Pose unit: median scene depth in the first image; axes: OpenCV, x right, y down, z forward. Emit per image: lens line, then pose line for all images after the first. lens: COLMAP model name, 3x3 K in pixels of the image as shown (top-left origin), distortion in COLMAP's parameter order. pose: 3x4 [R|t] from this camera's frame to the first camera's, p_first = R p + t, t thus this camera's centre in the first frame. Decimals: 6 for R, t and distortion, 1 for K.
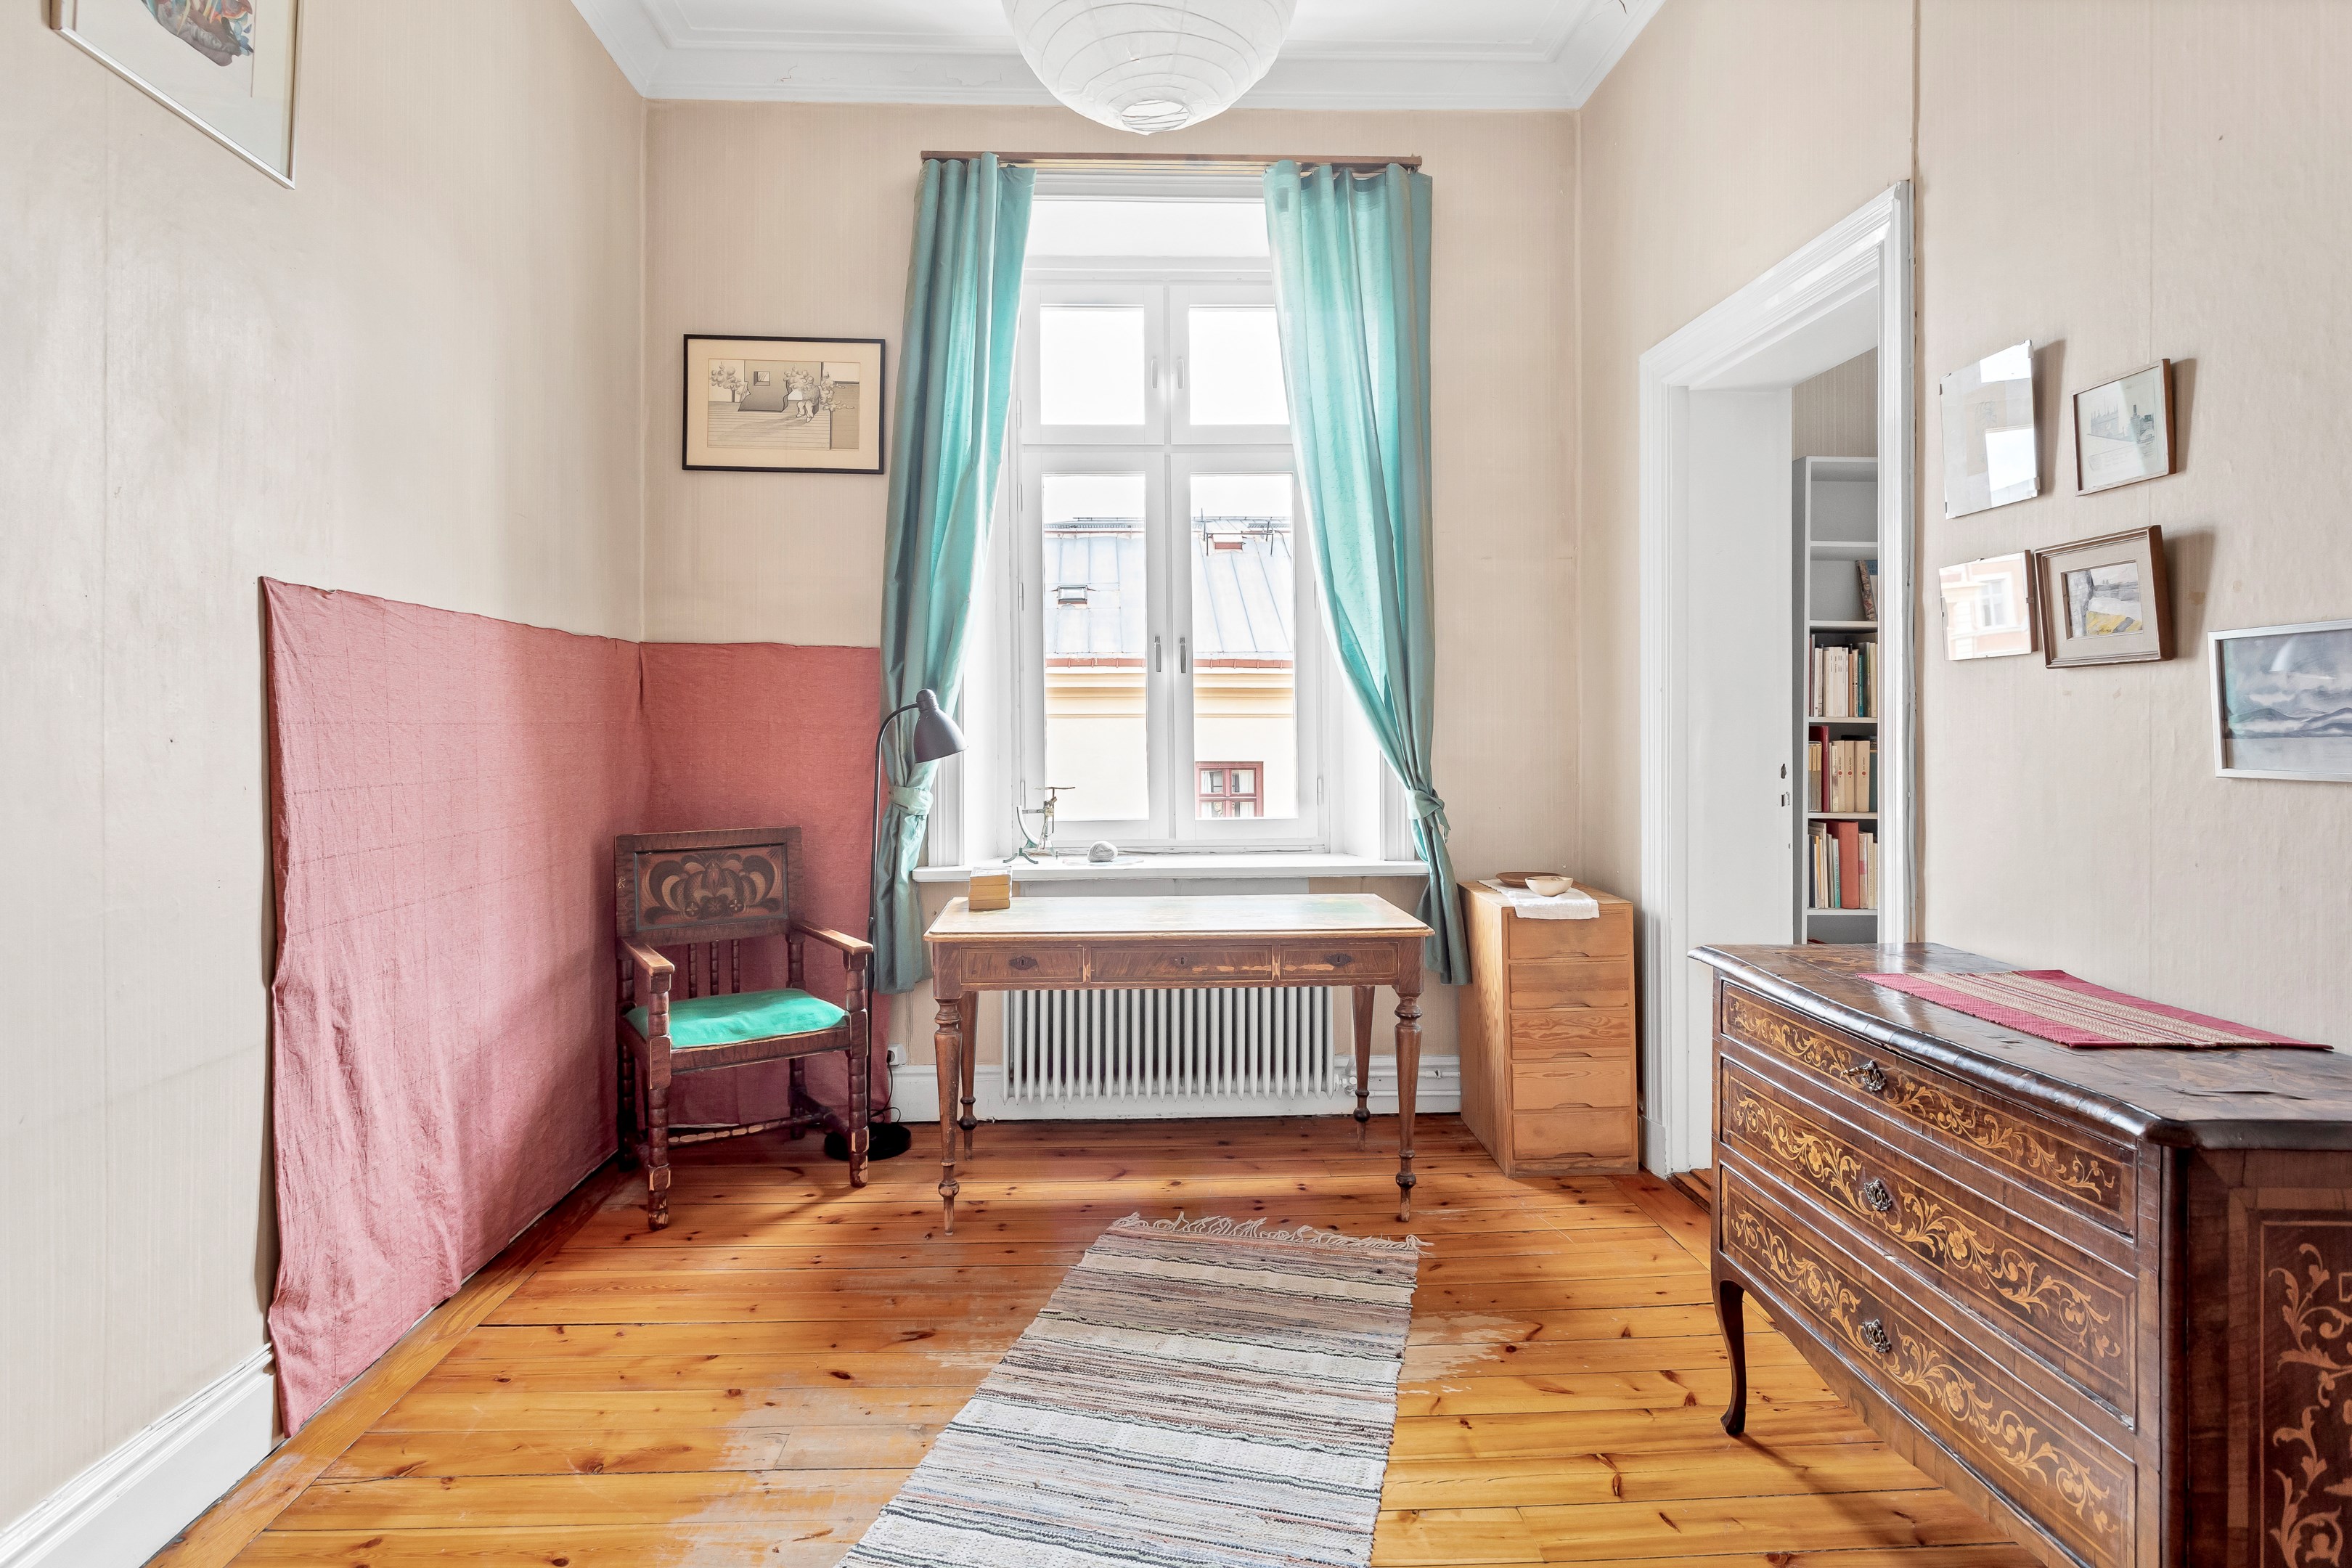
lens RADIAL K [[1277.3, 0, 1161.3], [0, 1277.3, 737.4], [0, 0, 1]] dist [0.001911, 0.000621]
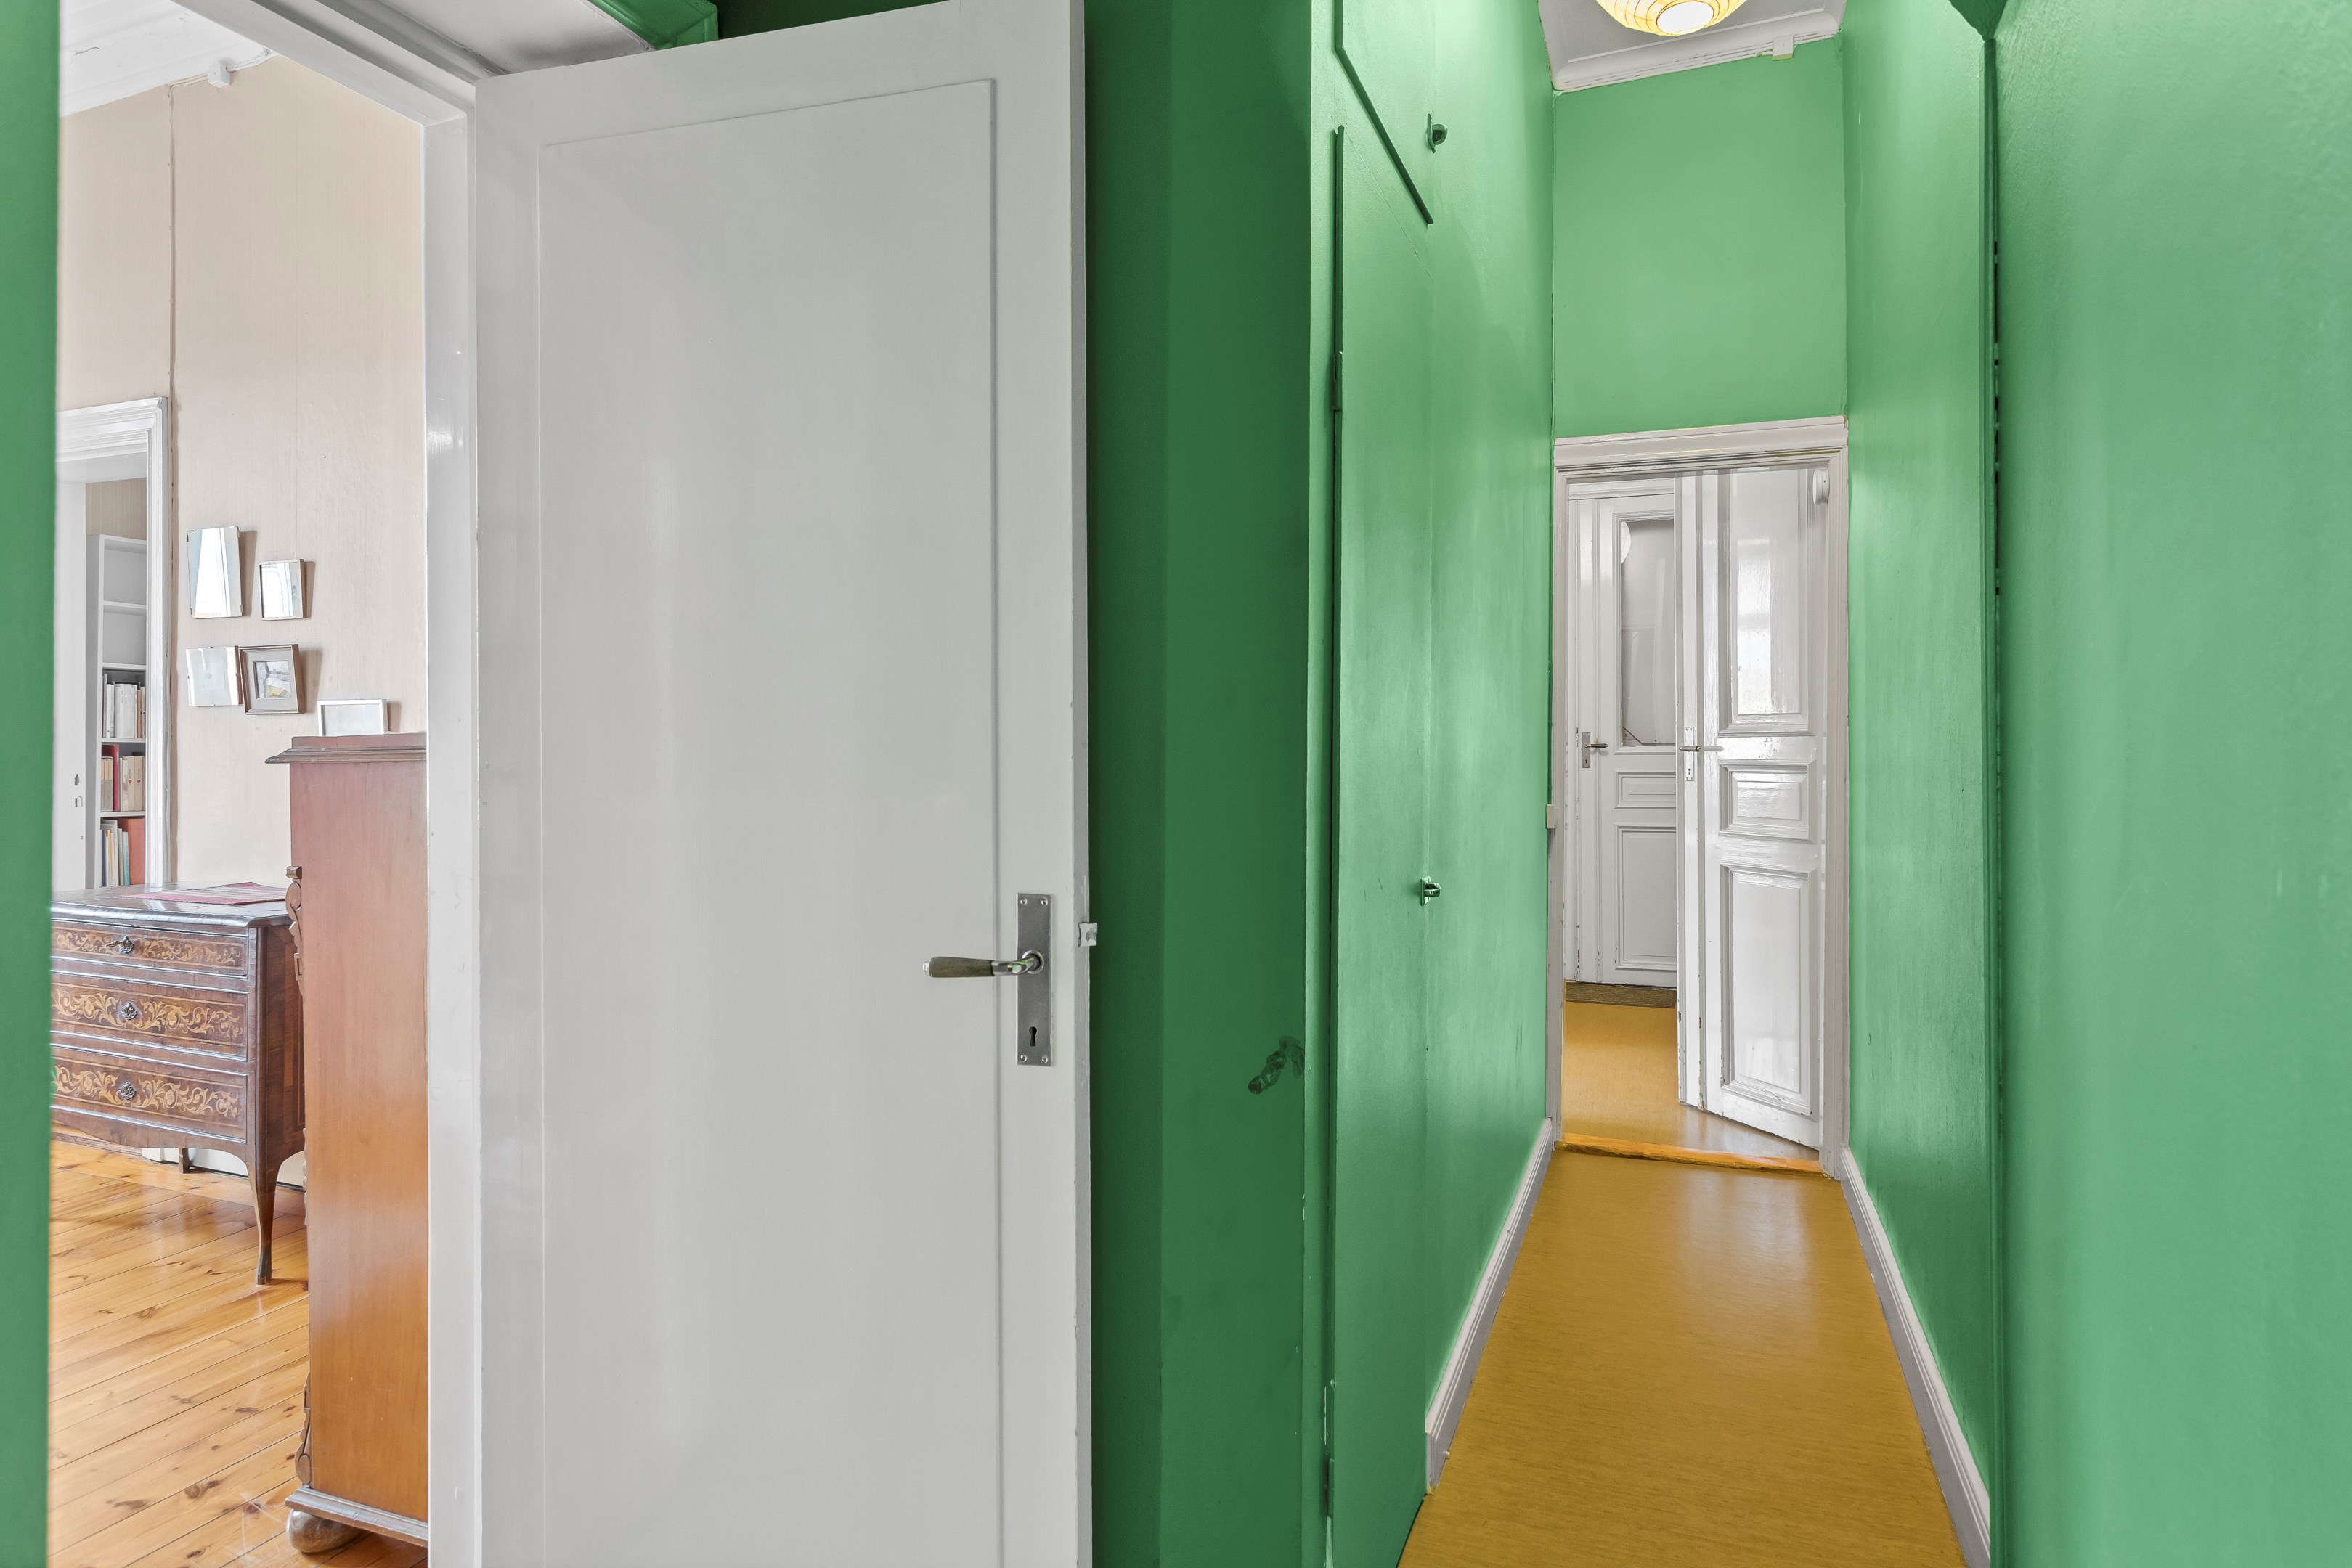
lens RADIAL K [[1277.1, 0, 1161.3], [0, 1277.1, 737.4], [0, 0, 1]] dist [0.001911, 0.000621]
pose [[0.412130, 0.006804, 0.911099, -0.432059], [0.003989, 0.999949, -0.009272, -0.000188], [-0.911116, 0.007455, 0.412082, -0.958288]]
